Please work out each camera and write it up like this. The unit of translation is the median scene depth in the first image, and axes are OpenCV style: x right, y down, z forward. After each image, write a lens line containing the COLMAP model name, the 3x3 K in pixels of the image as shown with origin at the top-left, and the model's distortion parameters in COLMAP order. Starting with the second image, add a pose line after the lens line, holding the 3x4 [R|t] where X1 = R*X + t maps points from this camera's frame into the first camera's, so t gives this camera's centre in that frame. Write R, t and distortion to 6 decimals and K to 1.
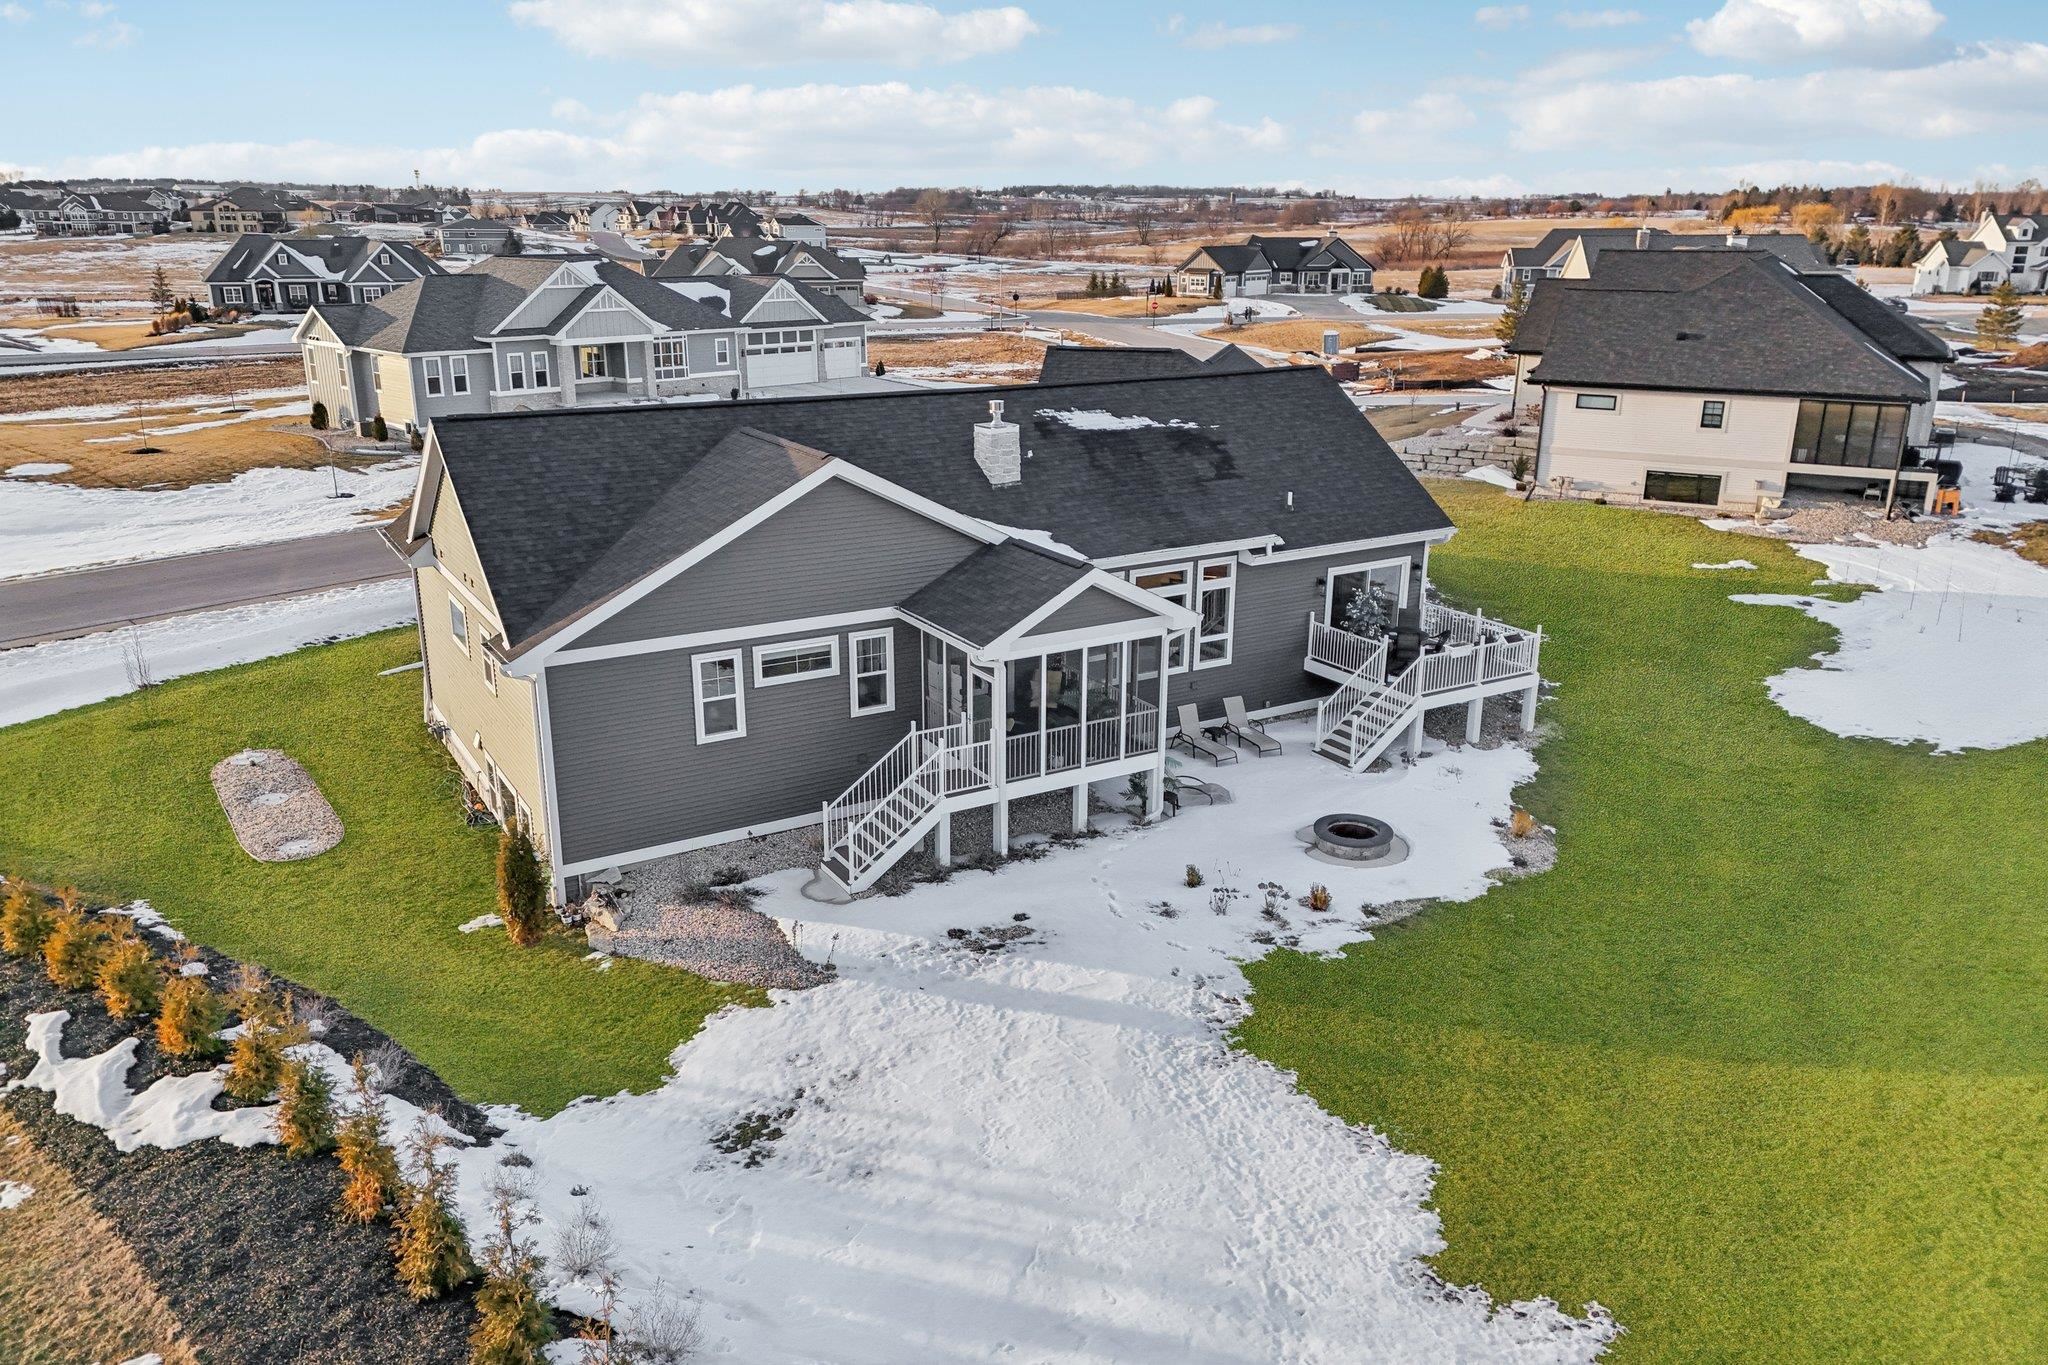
lens RADIAL K [[1511.0, 0, 1027.0], [0, 1511.0, 675.0], [0, 0, 1]] dist [0.067718, -0.060803]
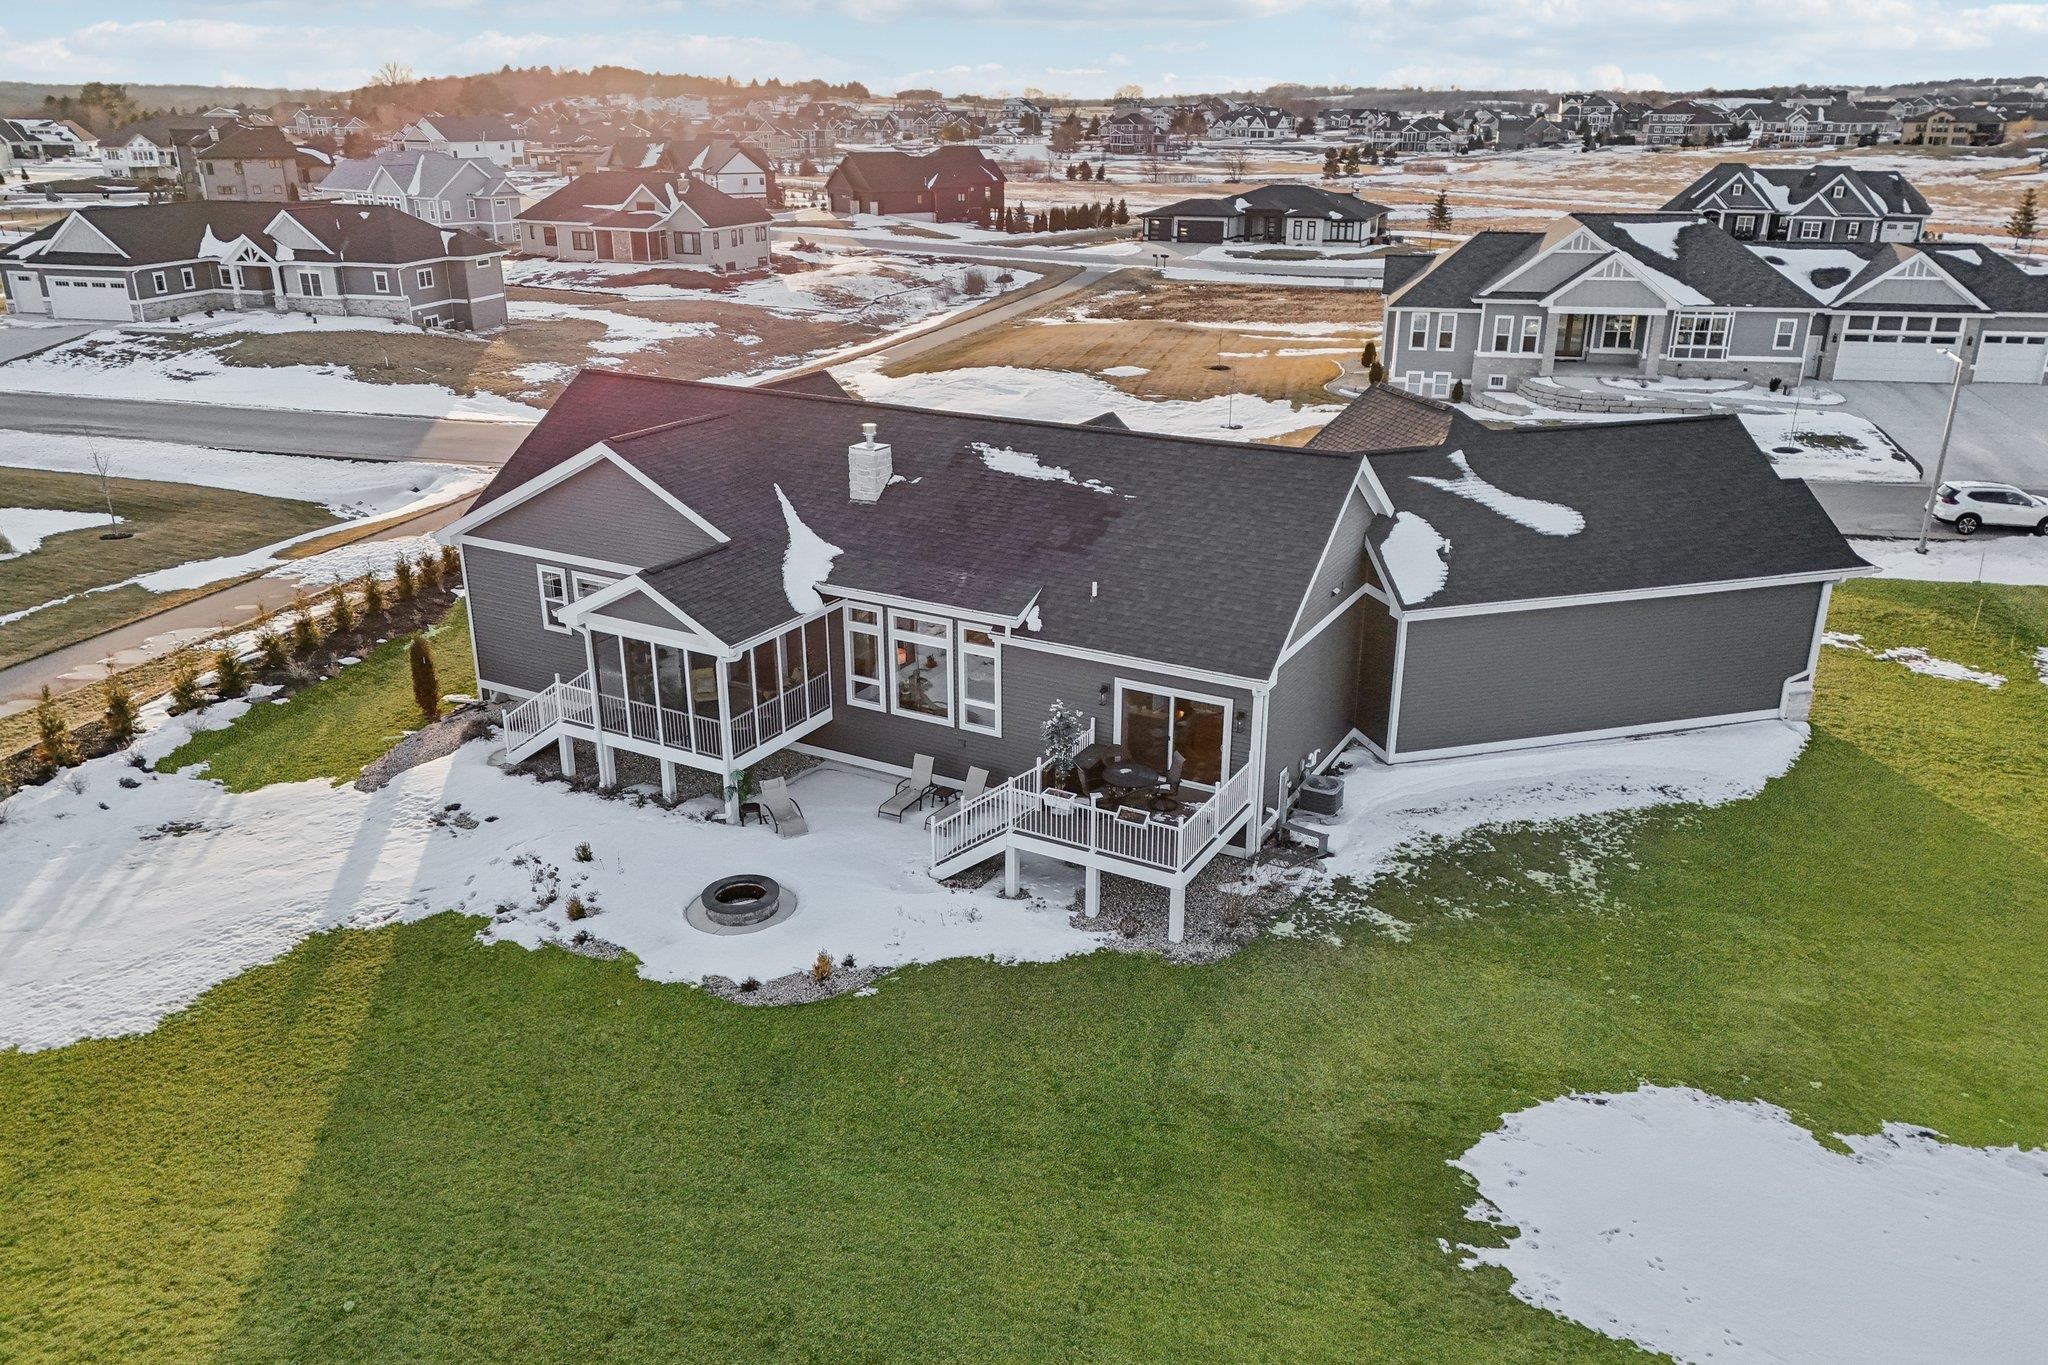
lens RADIAL K [[1511.0, 0, 1027.0], [0, 1511.0, 675.0], [0, 0, 1]] dist [0.067718, -0.060803]
pose [[0.499521, 0.299315, -0.812951, 0.916241], [-0.251415, 0.948115, 0.194597, -0.237134], [0.829017, 0.107182, 0.548855, 0.487835]]
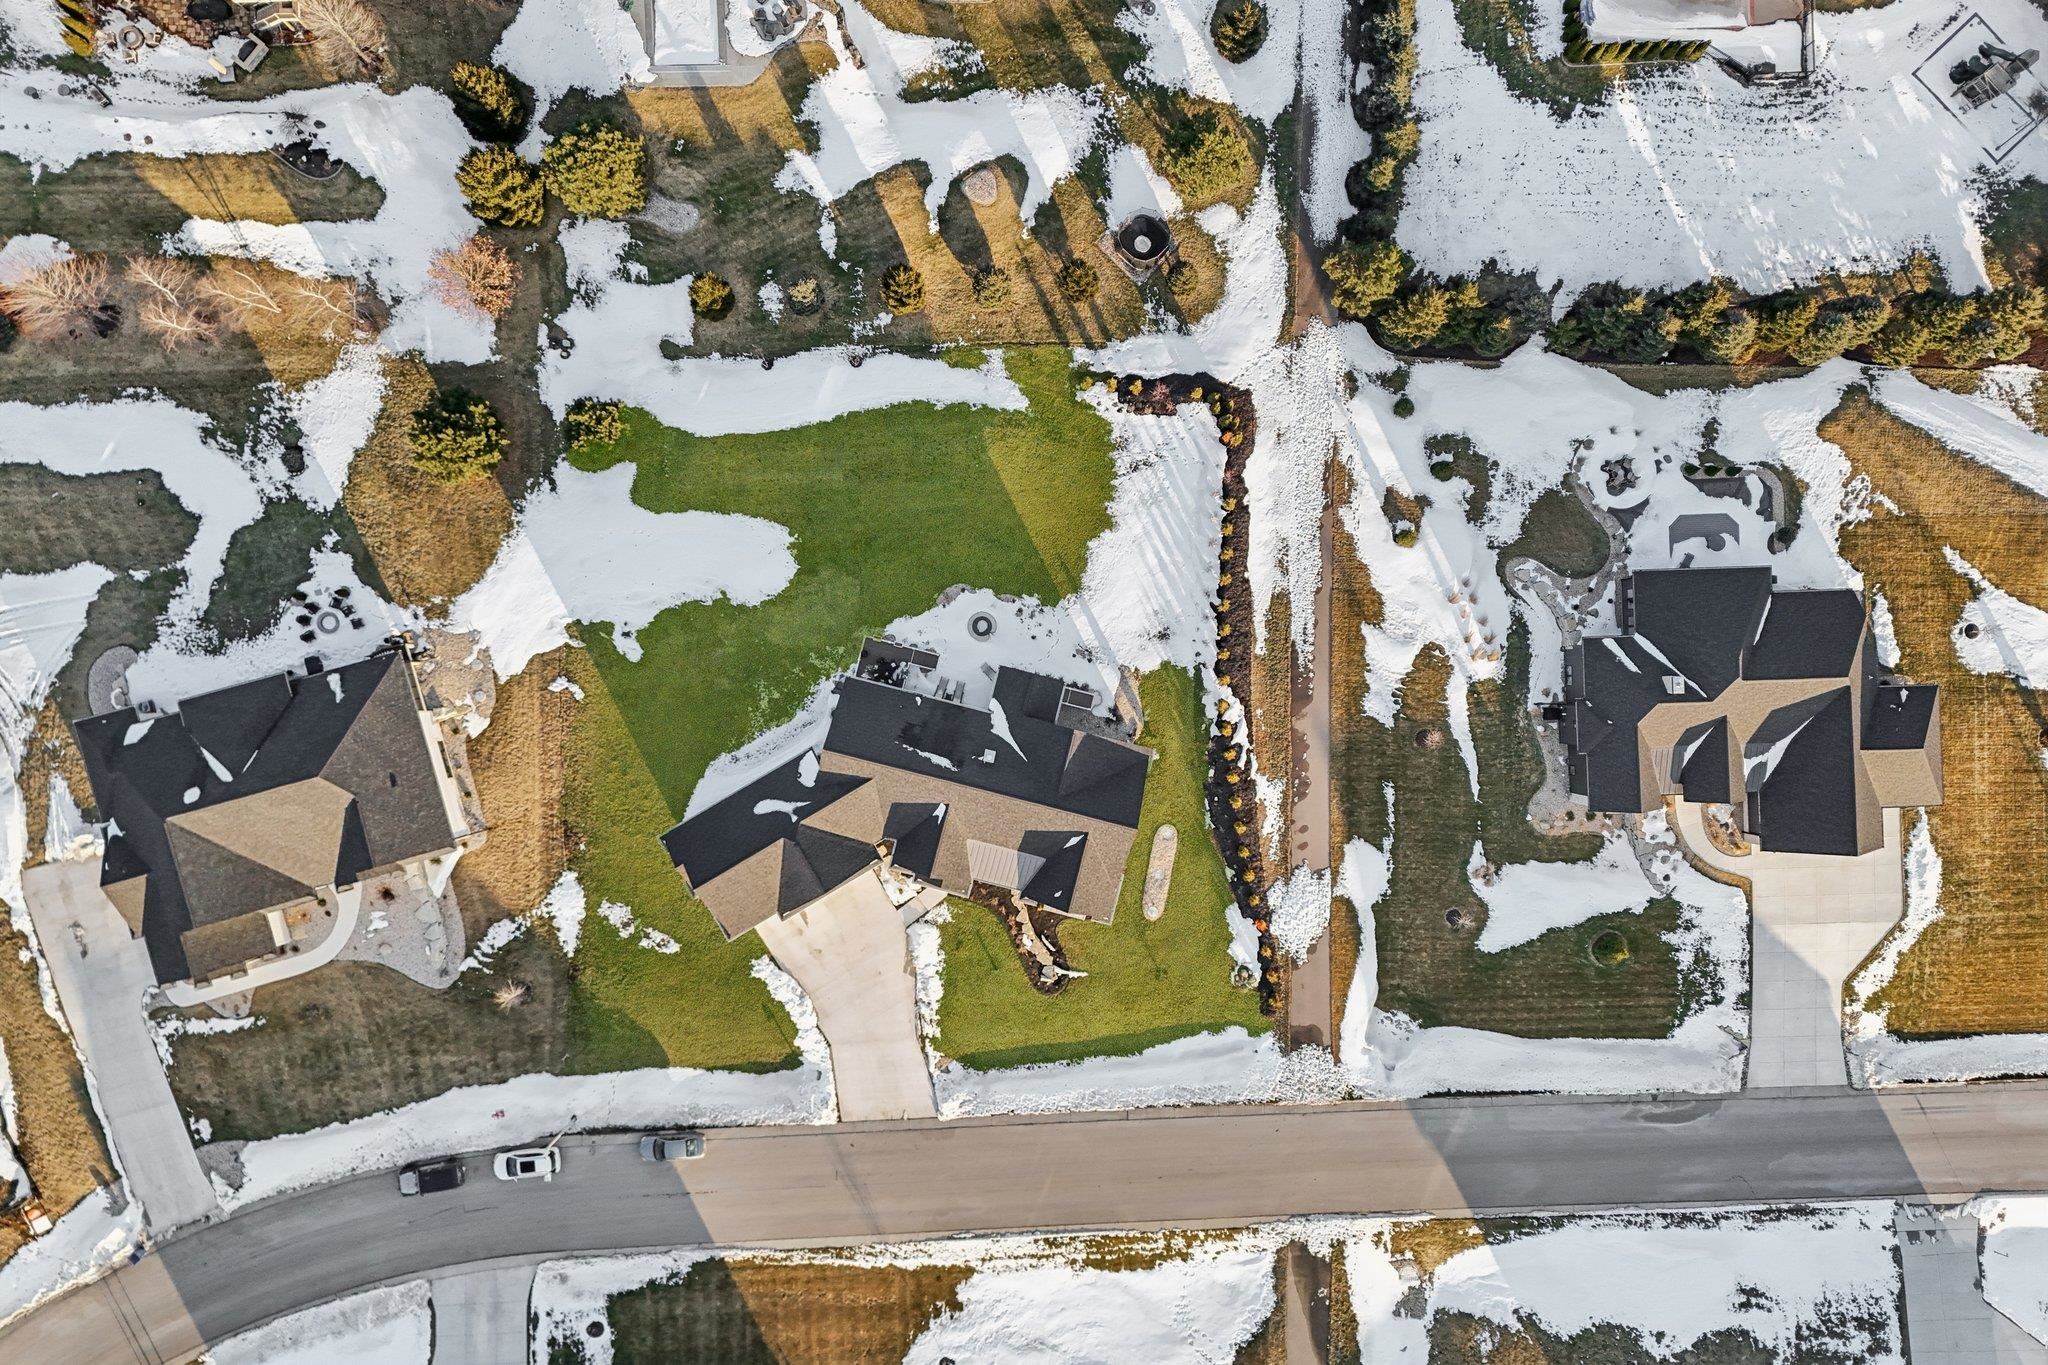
lens RADIAL K [[1511.0, 0, 1027.0], [0, 1511.0, 675.0], [0, 0, 1]] dist [0.067718, -0.060803]
pose [[-0.701881, -0.711777, -0.027134, 0.126313], [0.175326, -0.209559, 0.961949, -3.007679], [-0.690379, 0.670417, 0.271879, -0.035050]]
